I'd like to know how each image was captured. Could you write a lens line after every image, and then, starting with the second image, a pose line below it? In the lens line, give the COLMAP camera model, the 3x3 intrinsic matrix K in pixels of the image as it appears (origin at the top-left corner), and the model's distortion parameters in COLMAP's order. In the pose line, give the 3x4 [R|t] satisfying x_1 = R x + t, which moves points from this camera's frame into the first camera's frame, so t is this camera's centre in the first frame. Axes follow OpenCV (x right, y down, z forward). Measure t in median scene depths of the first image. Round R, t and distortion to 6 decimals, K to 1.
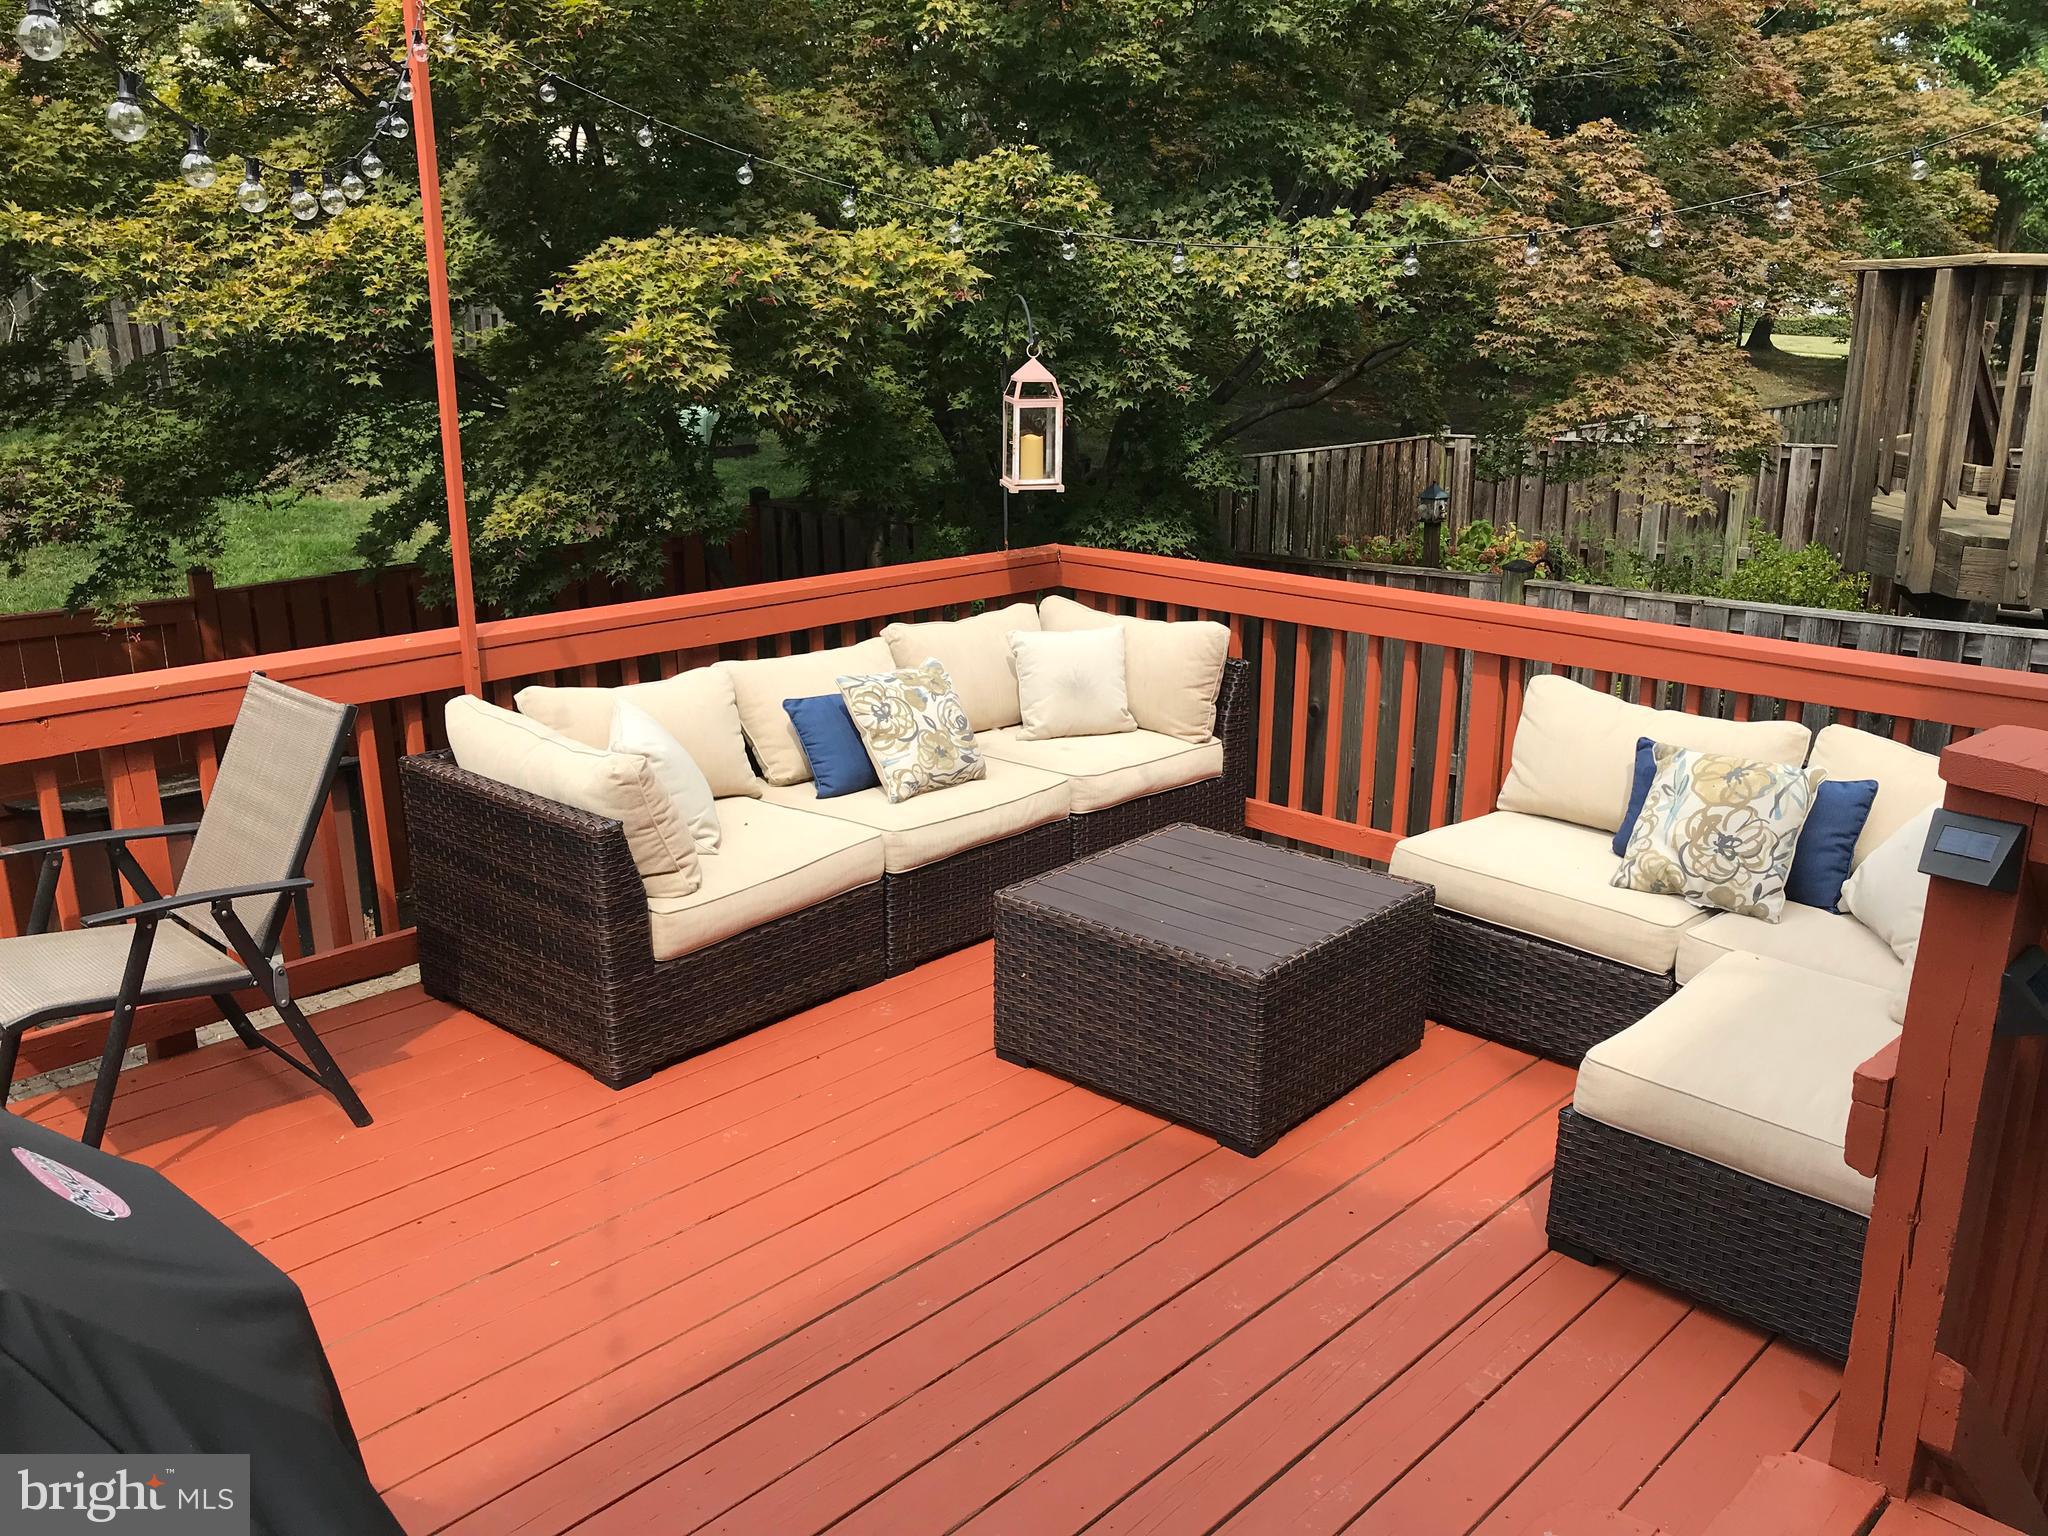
lens RADIAL K [[1666.8, 0, 1028.4], [0, 1666.8, 767.7], [0, 0, 1]] dist [0.029807, -0.043216]
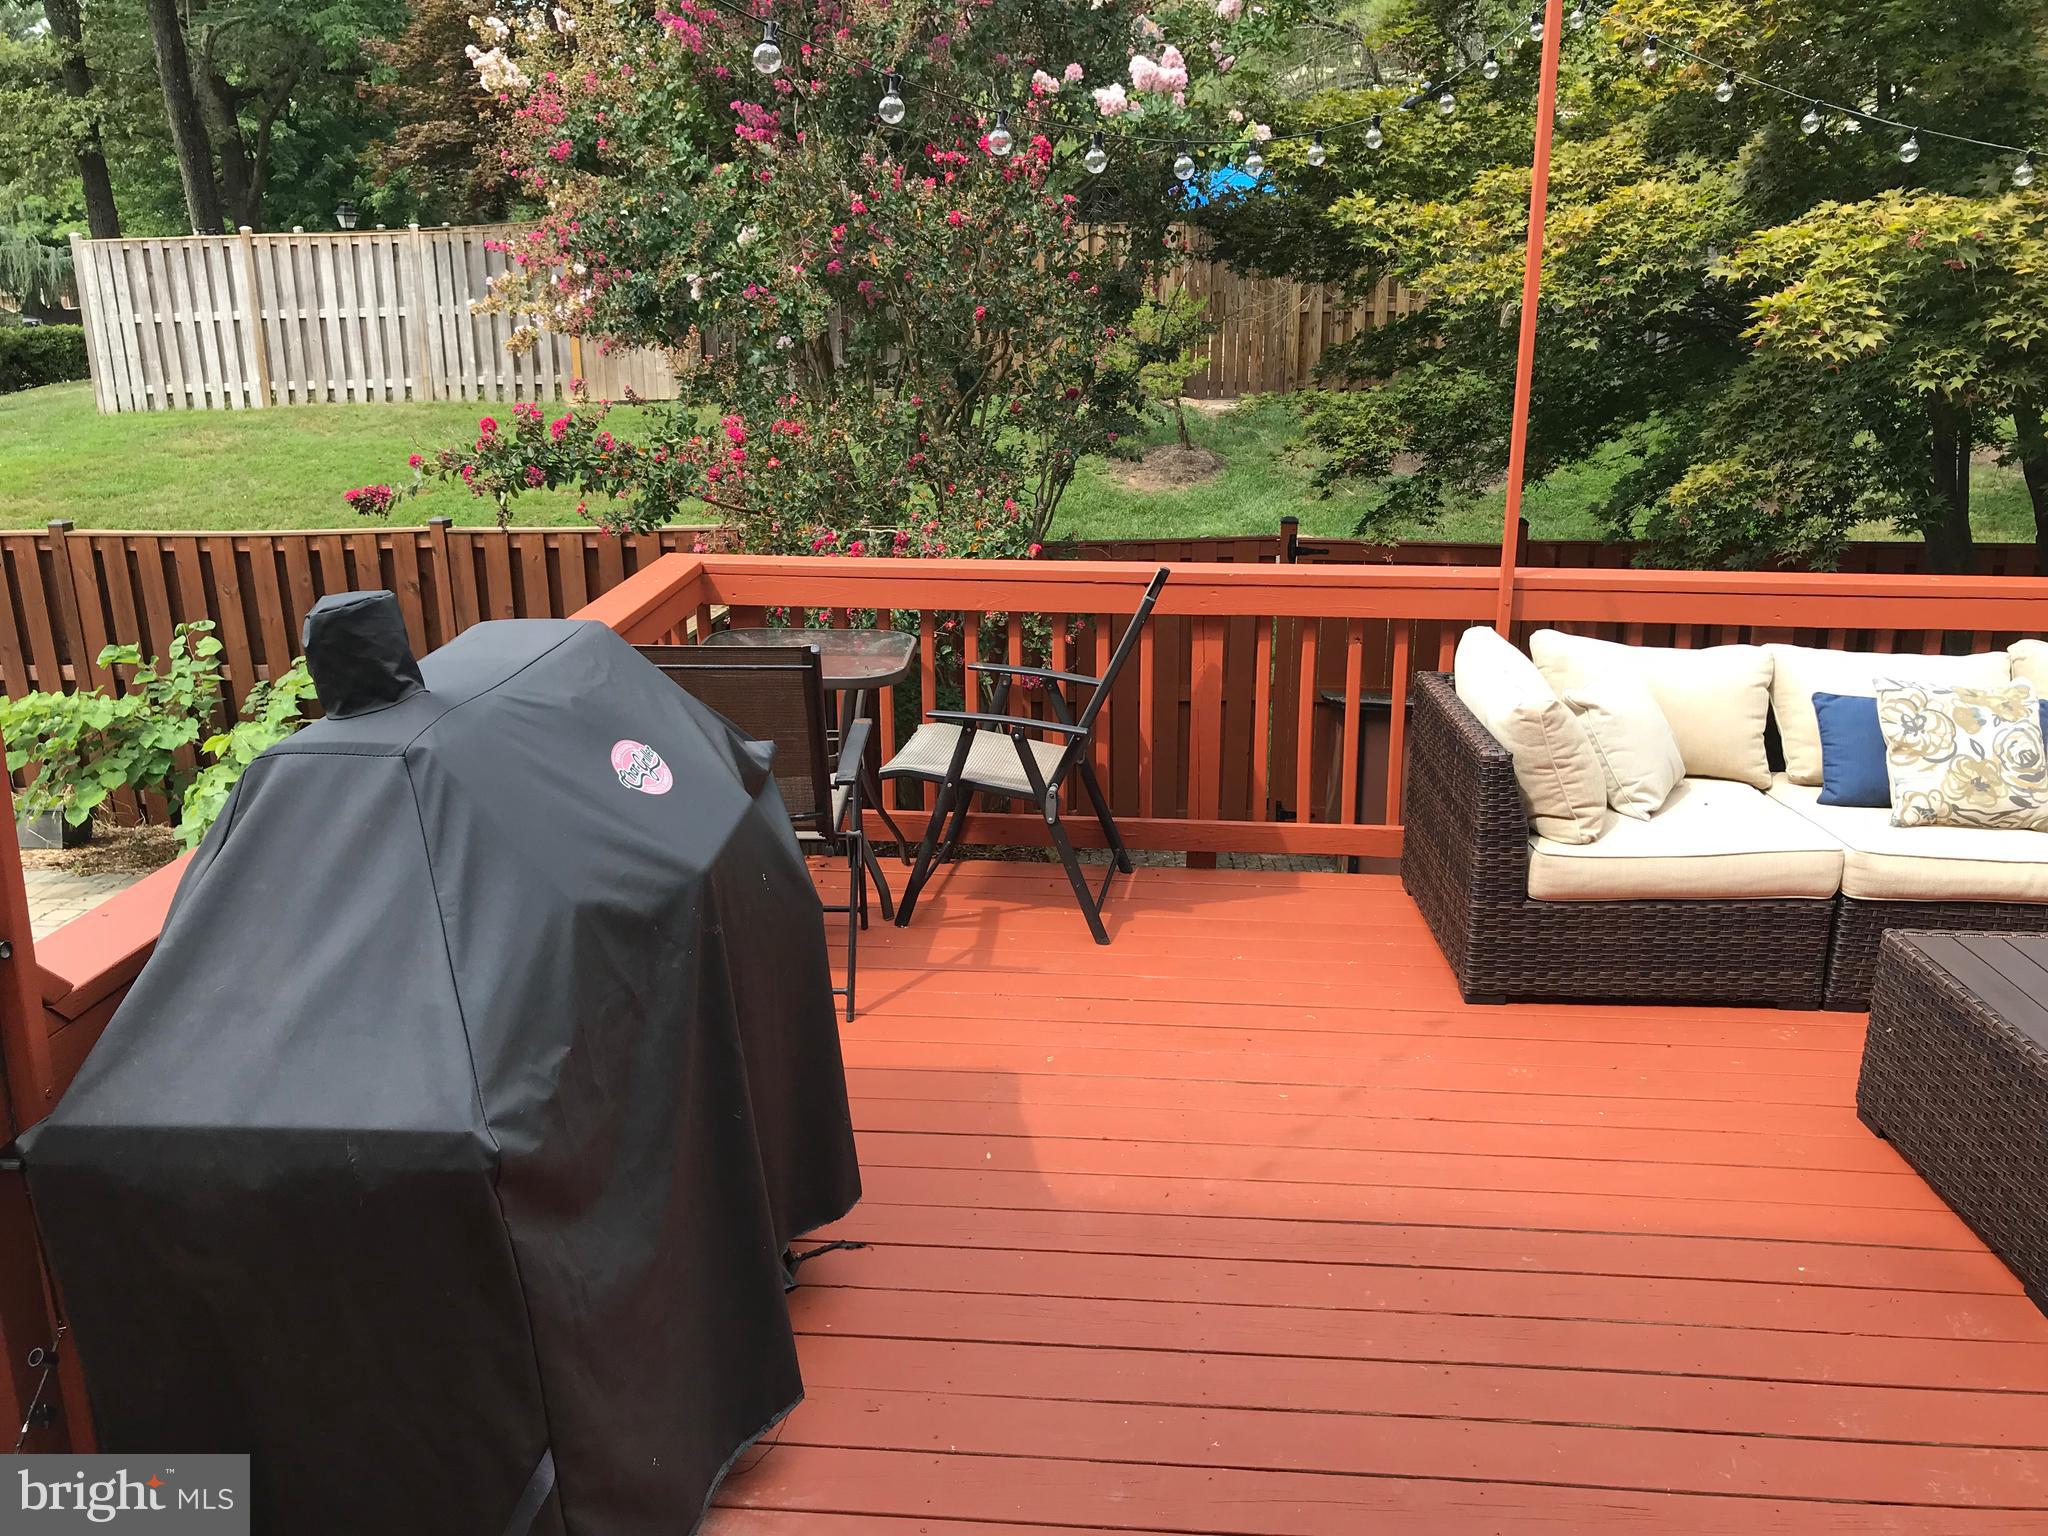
lens RADIAL K [[1666.8, 0, 1030.1], [0, 1666.8, 771.8], [0, 0, 1]] dist [0.029807, -0.043216]
pose [[0.632163, 0.218883, -0.743277, 0.246129], [-0.215606, 0.971076, 0.102591, 0.000540], [0.744234, 0.095401, 0.661071, 0.055761]]
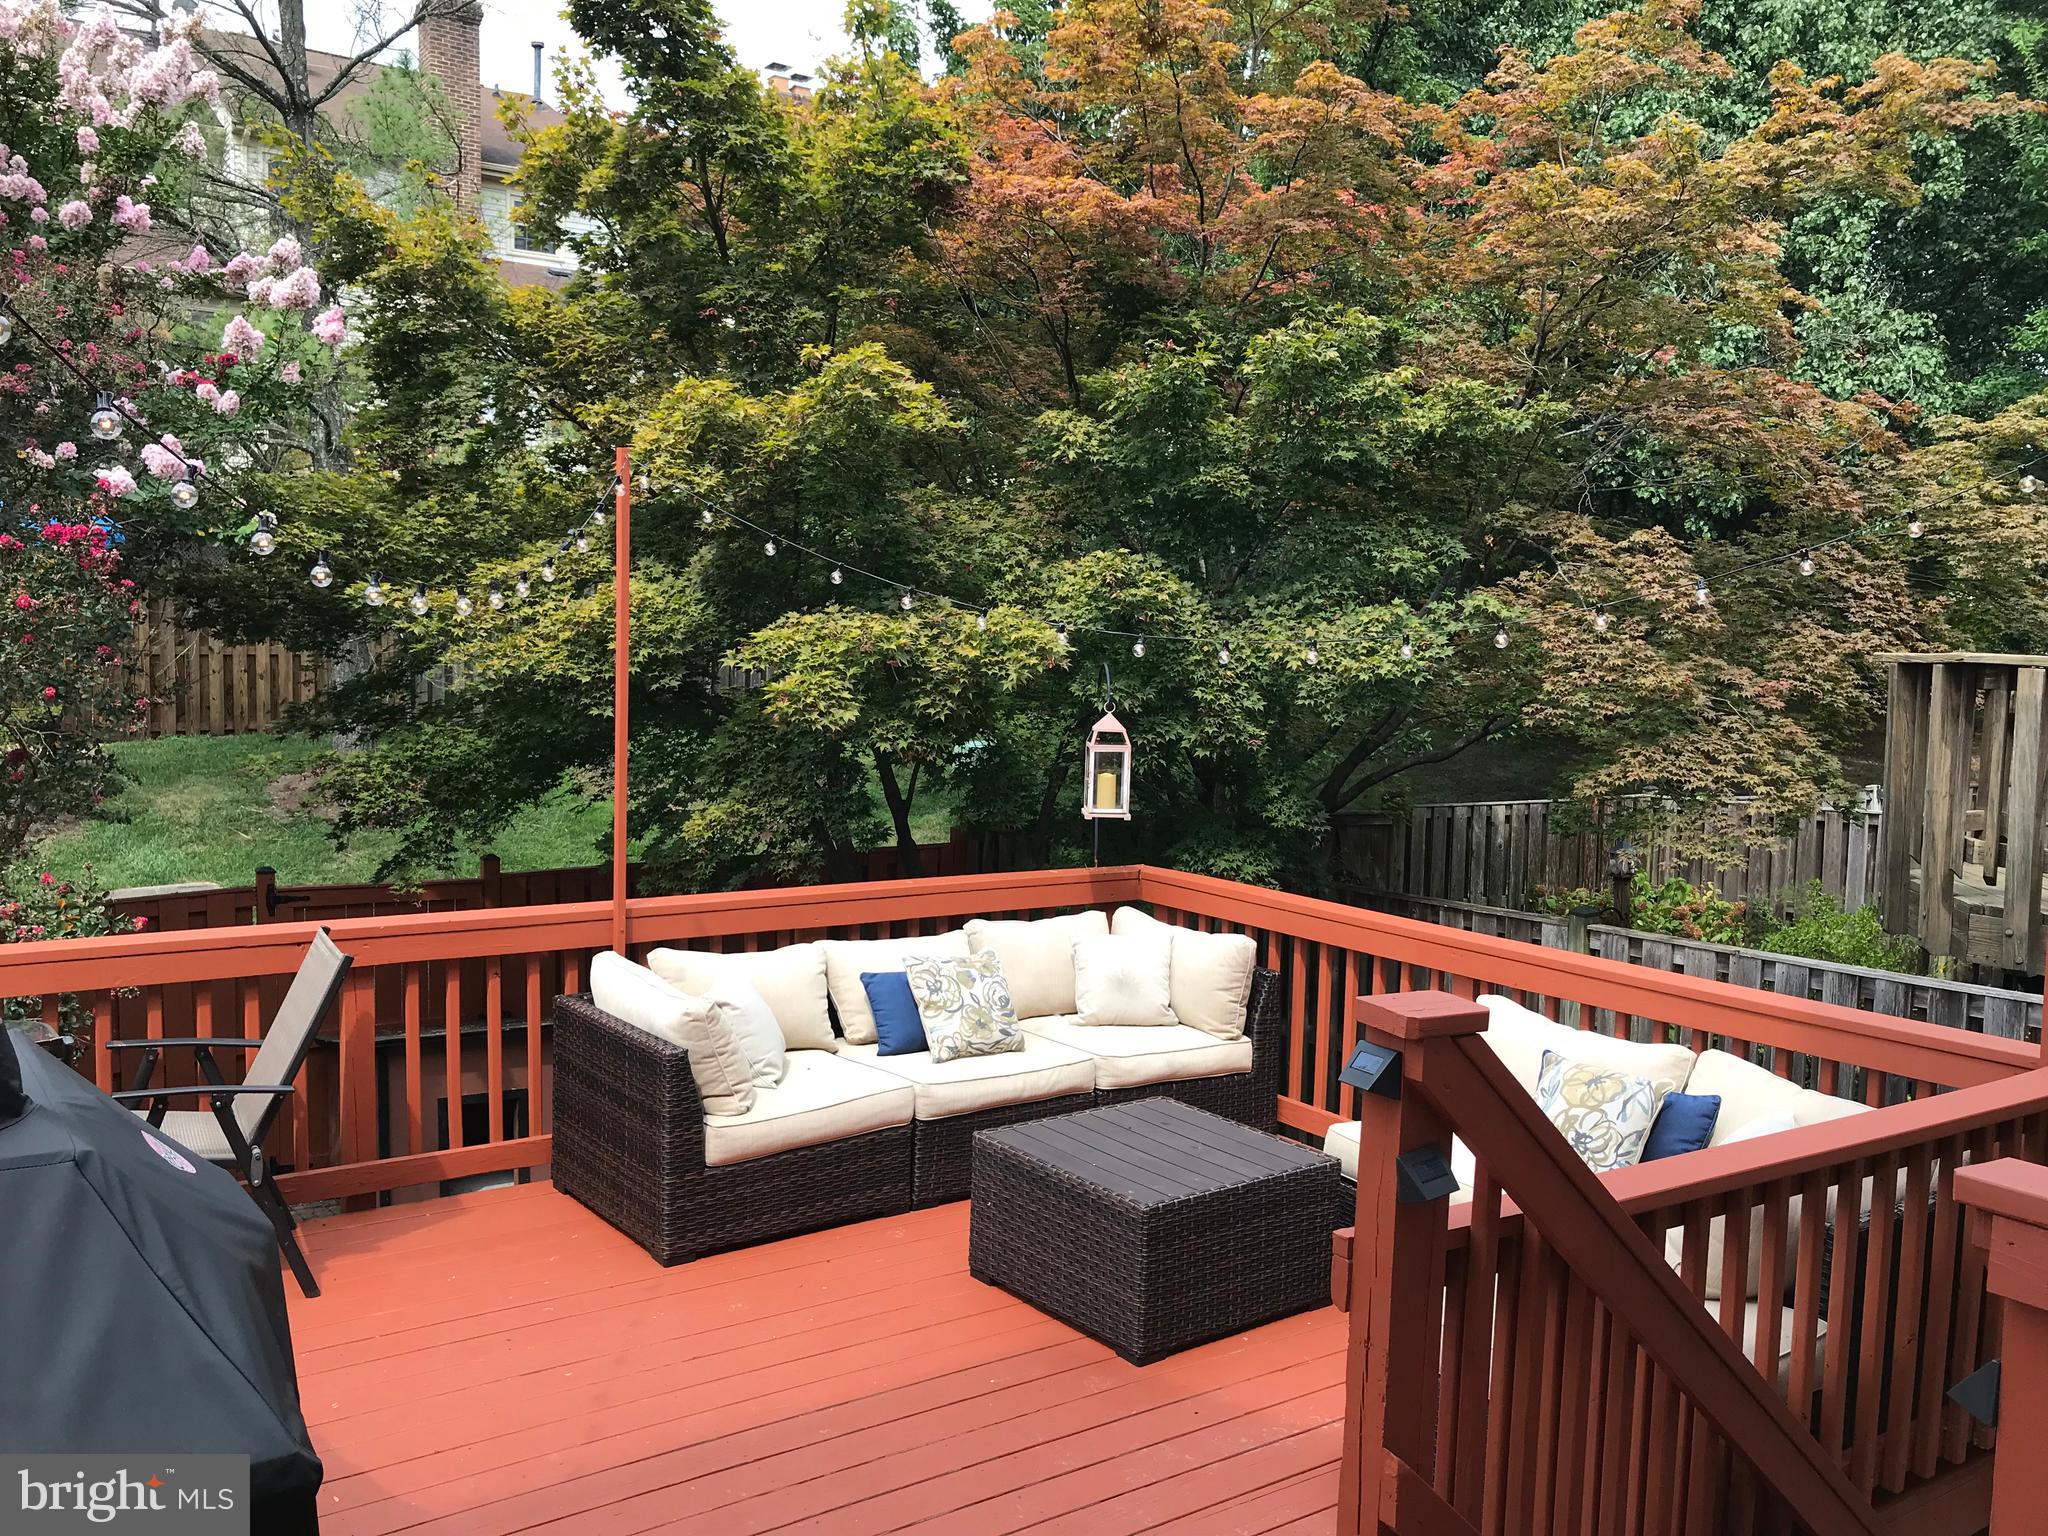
lens RADIAL K [[1666.8, 0, 1037.3], [0, 1666.8, 758.5], [0, 0, 1]] dist [0.029807, -0.043216]
pose [[0.981556, 0.039966, -0.186949, 0.183051], [-0.077368, 0.977289, -0.197284, 0.032775], [0.174818, 0.208109, 0.962356, -0.180206]]
